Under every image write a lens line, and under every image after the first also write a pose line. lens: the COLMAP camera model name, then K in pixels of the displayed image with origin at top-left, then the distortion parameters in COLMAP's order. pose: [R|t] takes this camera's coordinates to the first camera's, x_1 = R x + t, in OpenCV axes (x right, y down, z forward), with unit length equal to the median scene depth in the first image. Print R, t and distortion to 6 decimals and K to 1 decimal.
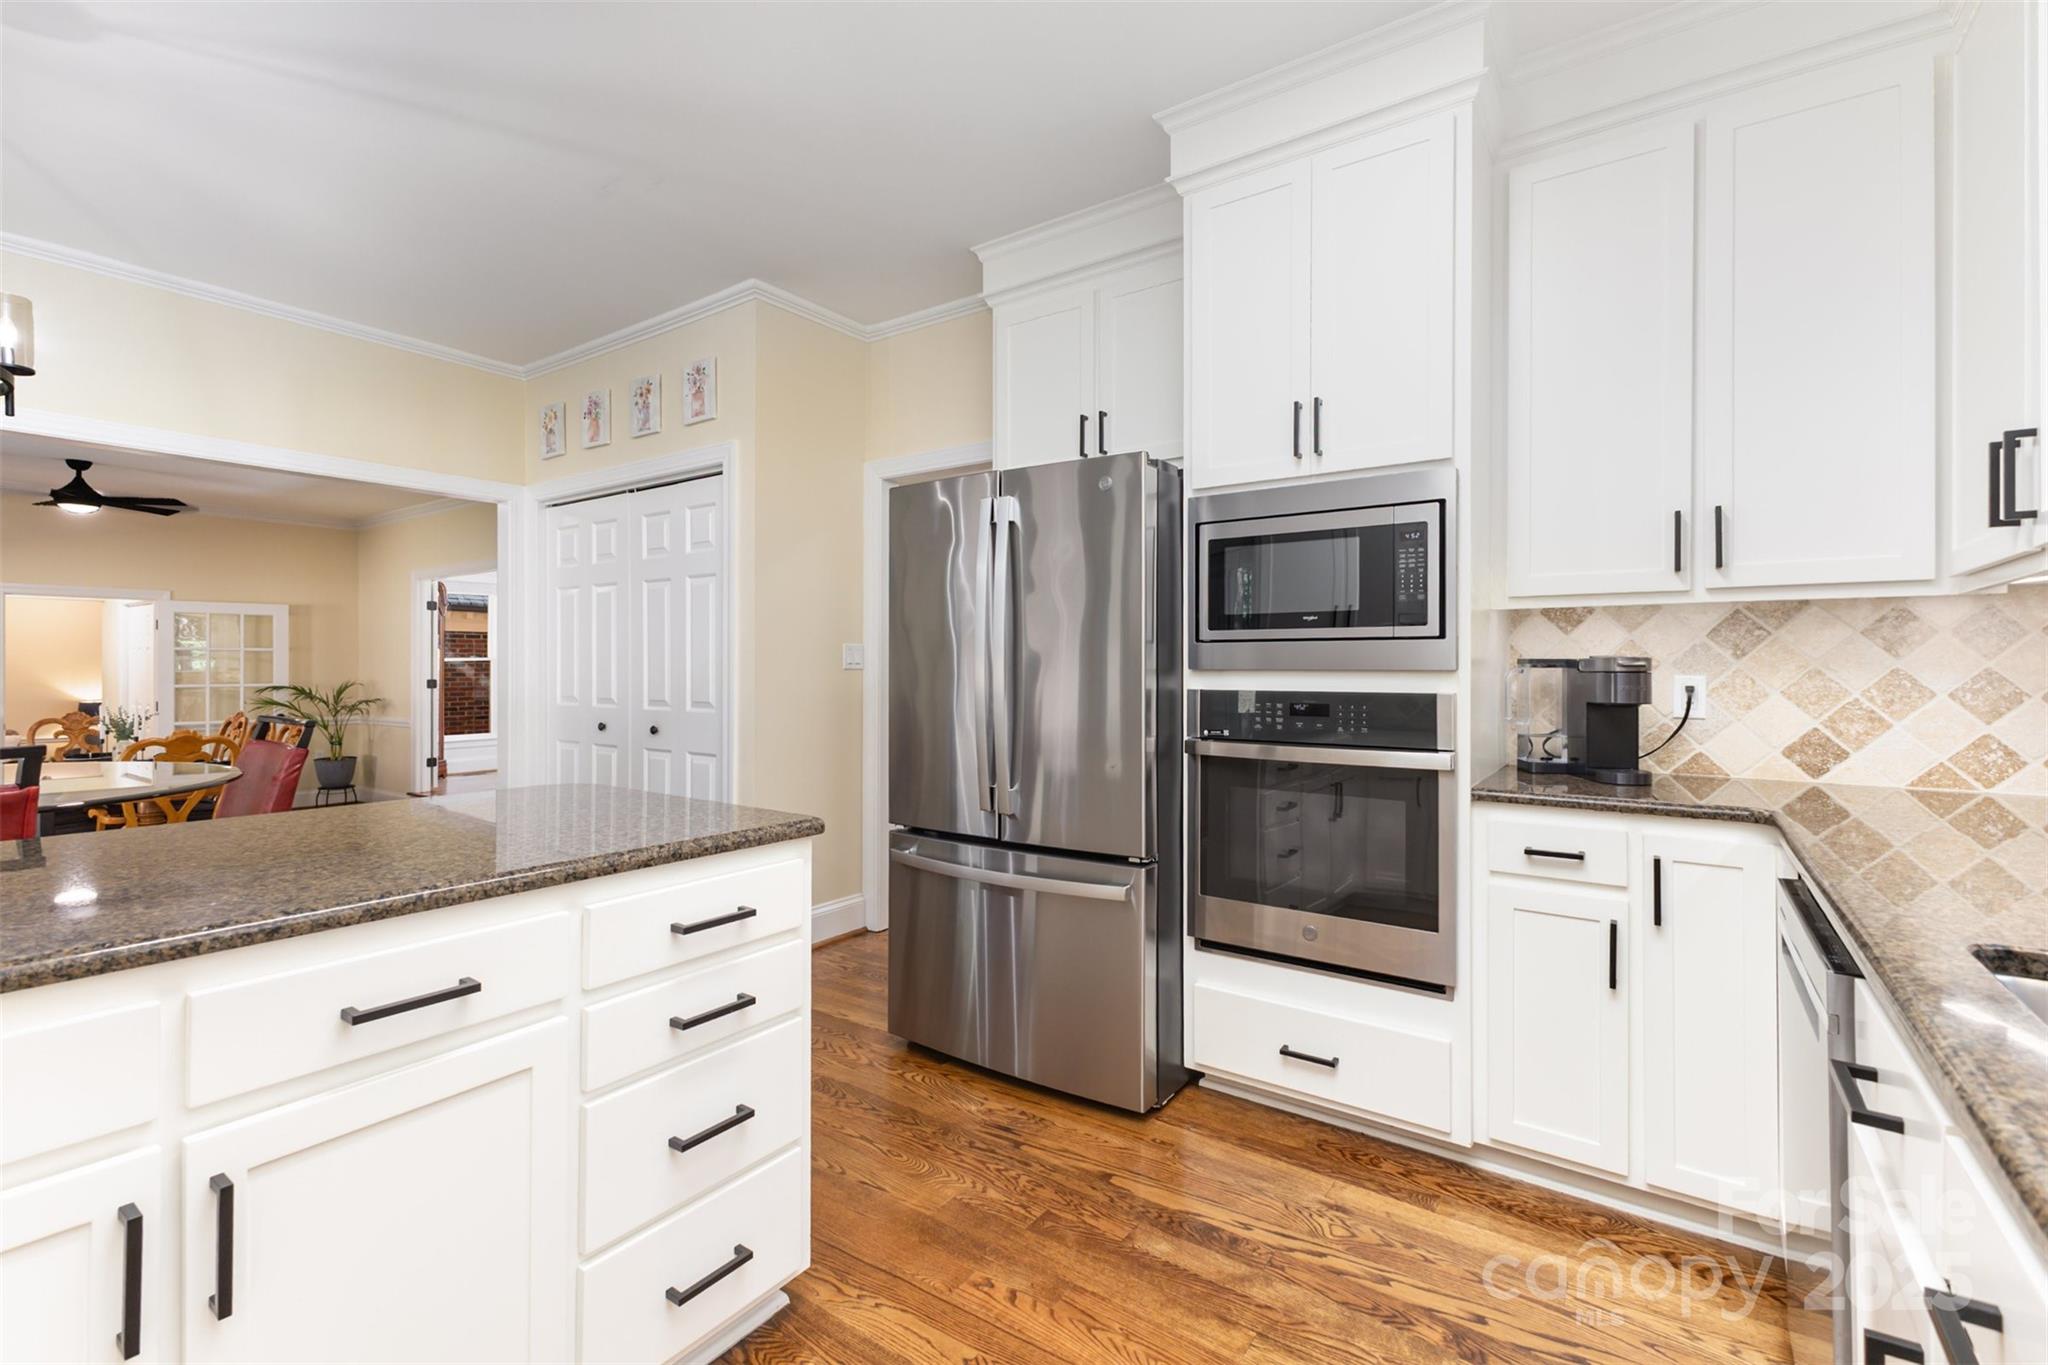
lens RADIAL K [[896.2, 0, 1019.5], [0, 896.2, 663.5], [0, 0, 1]] dist [0.004238, 0.000094]
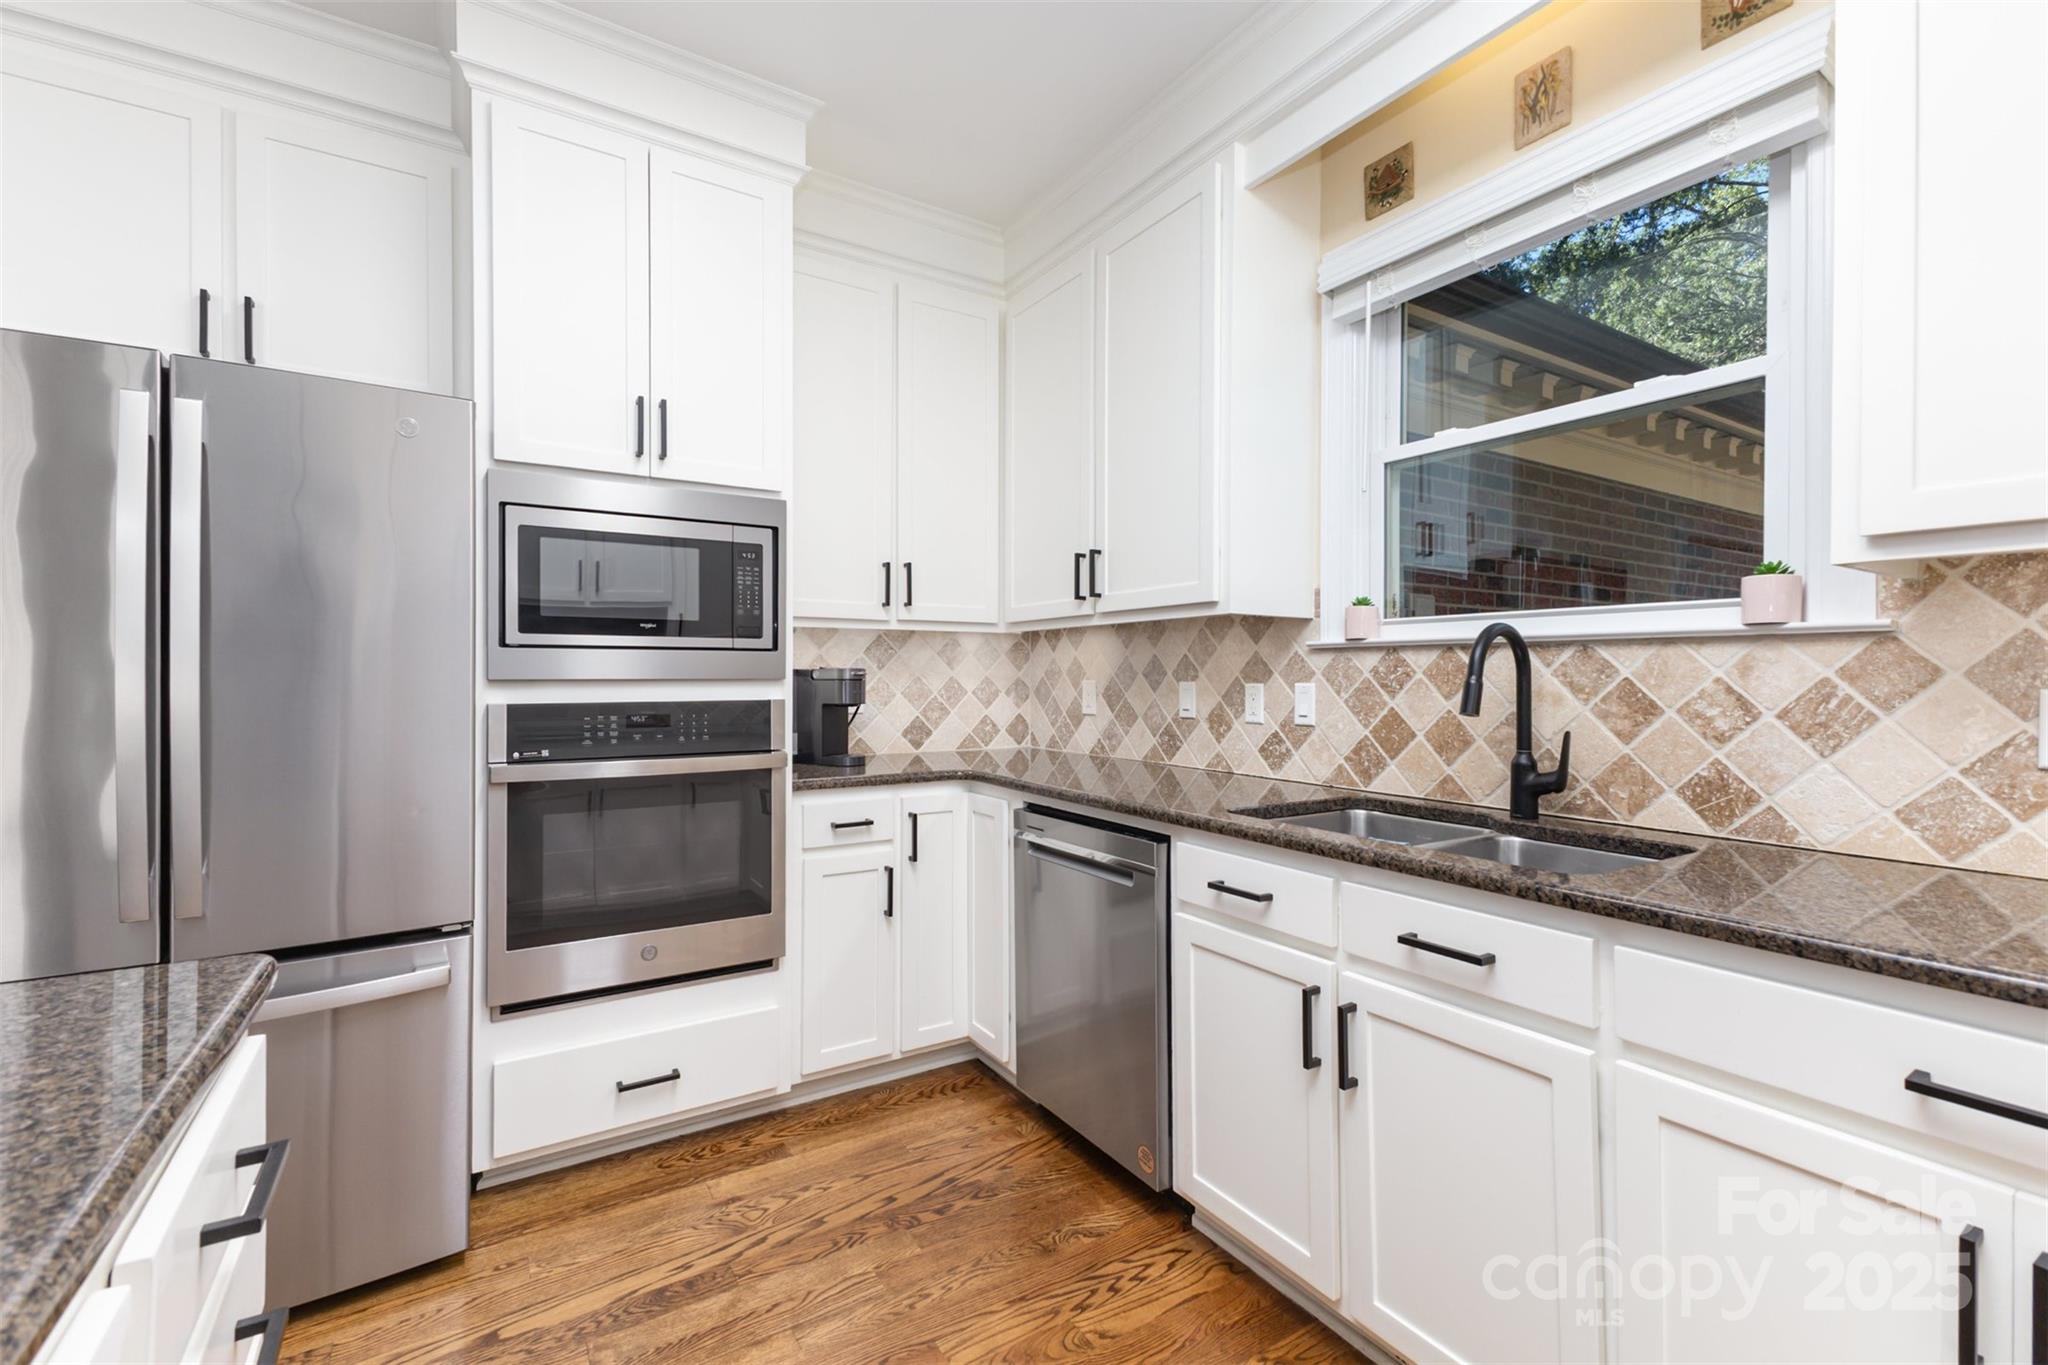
lens RADIAL K [[886.9, 0, 1026.2], [0, 886.9, 676.7], [0, 0, 1]] dist [0.008046, 0.000410]
pose [[0.376639, -0.003058, 0.926355, -0.431356], [-0.002731, 0.999987, 0.004411, -0.001137], [-0.926356, -0.004192, 0.376625, 0.281697]]
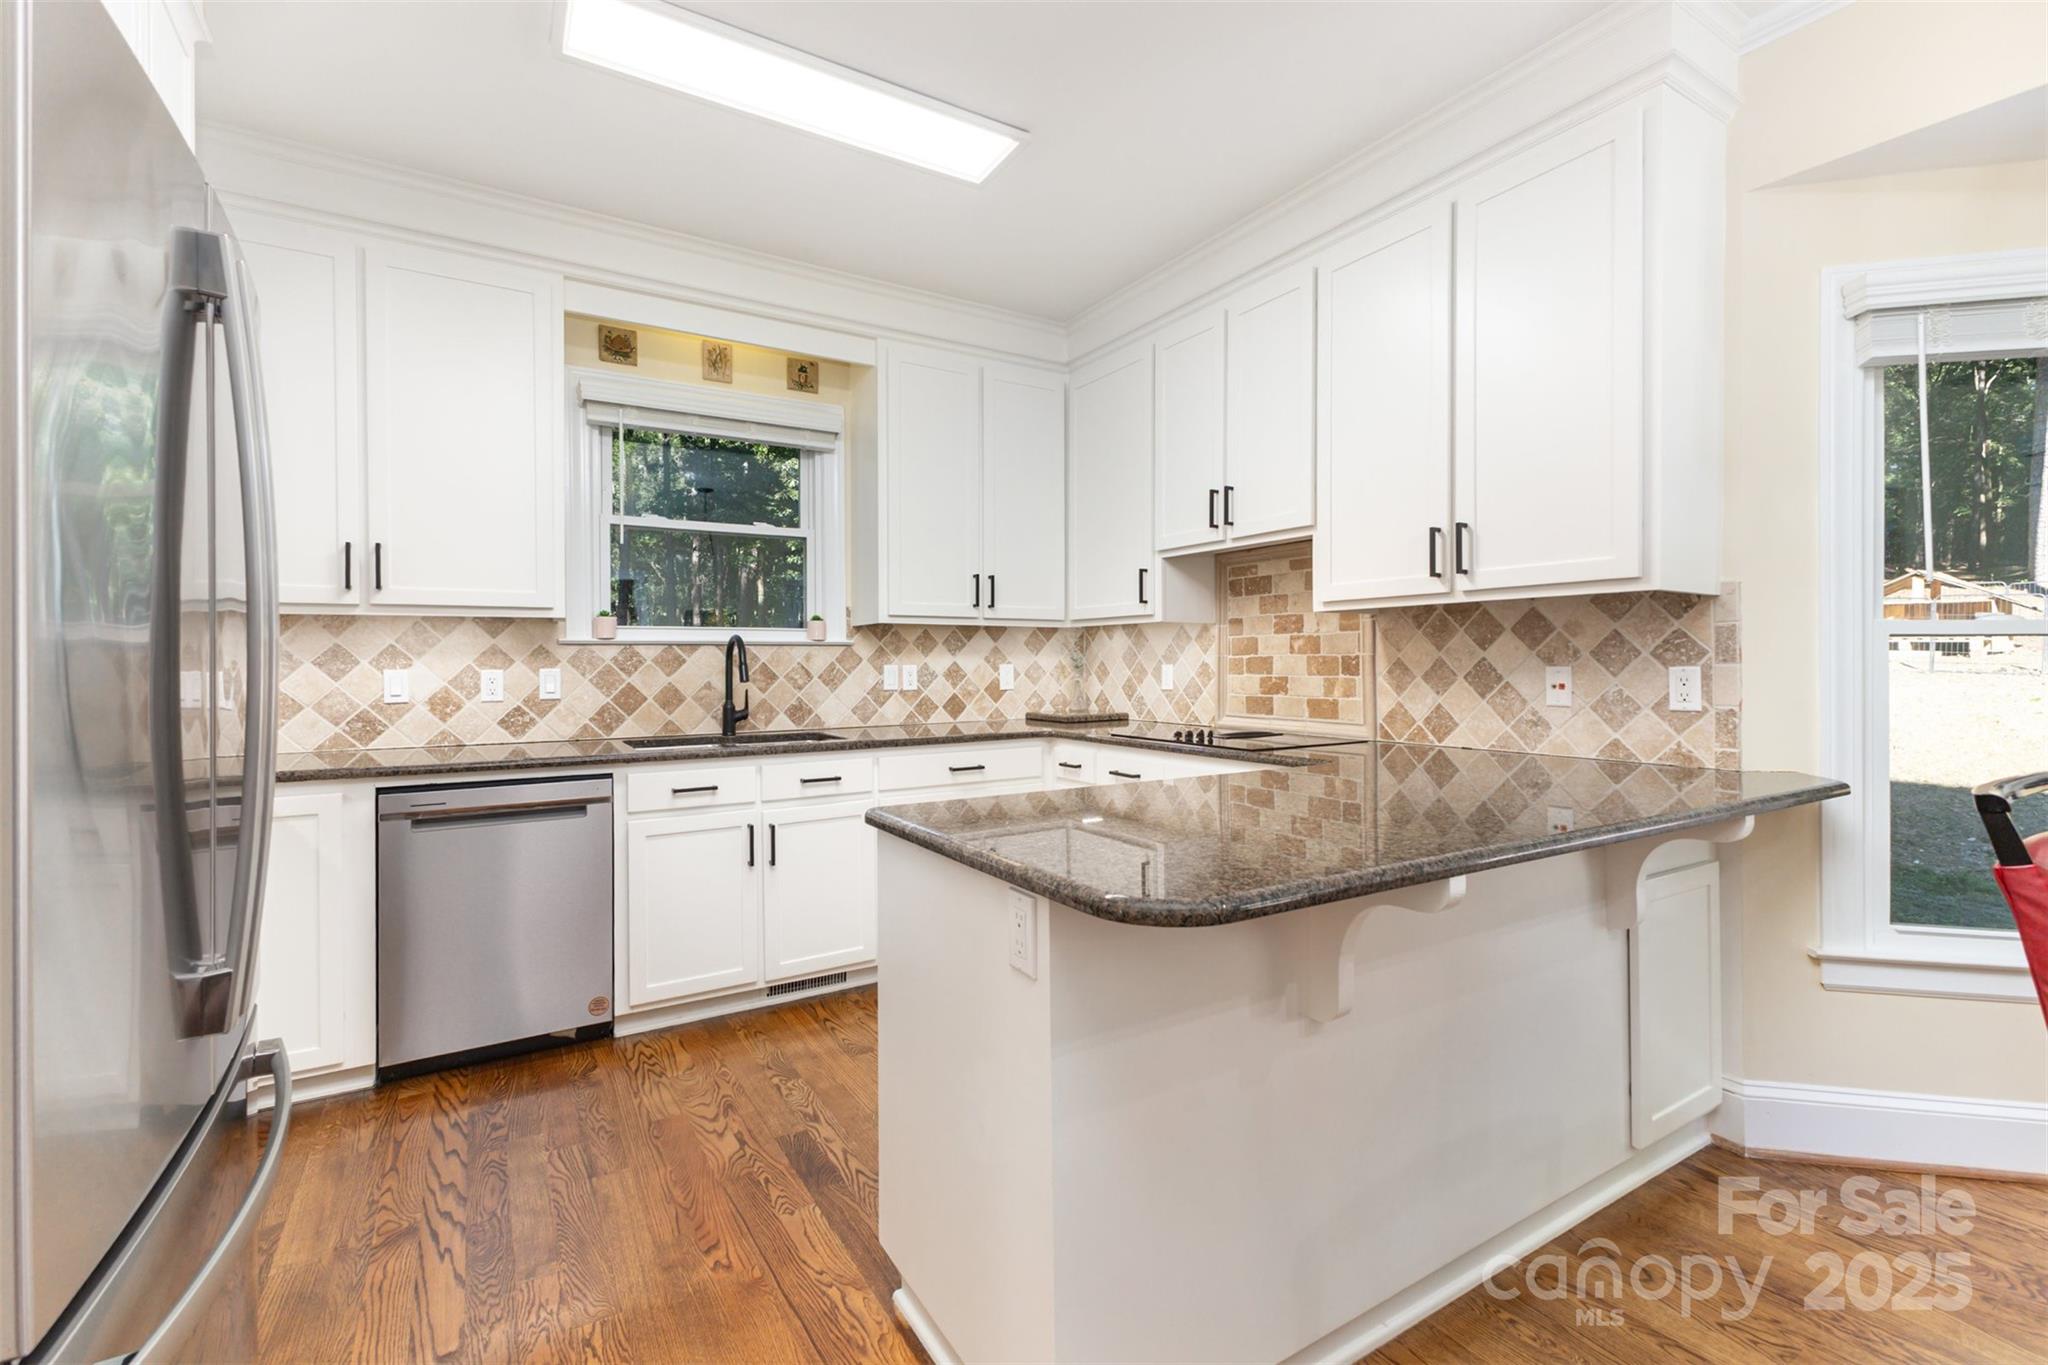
lens RADIAL K [[896.2, 0, 1019.5], [0, 896.2, 663.5], [0, 0, 1]] dist [0.004238, 0.000094]
pose [[-0.918455, 0.002106, 0.395520, -0.616029], [0.004051, 0.999983, 0.004082, -0.000808], [-0.395505, 0.005352, -0.918448, 1.462255]]
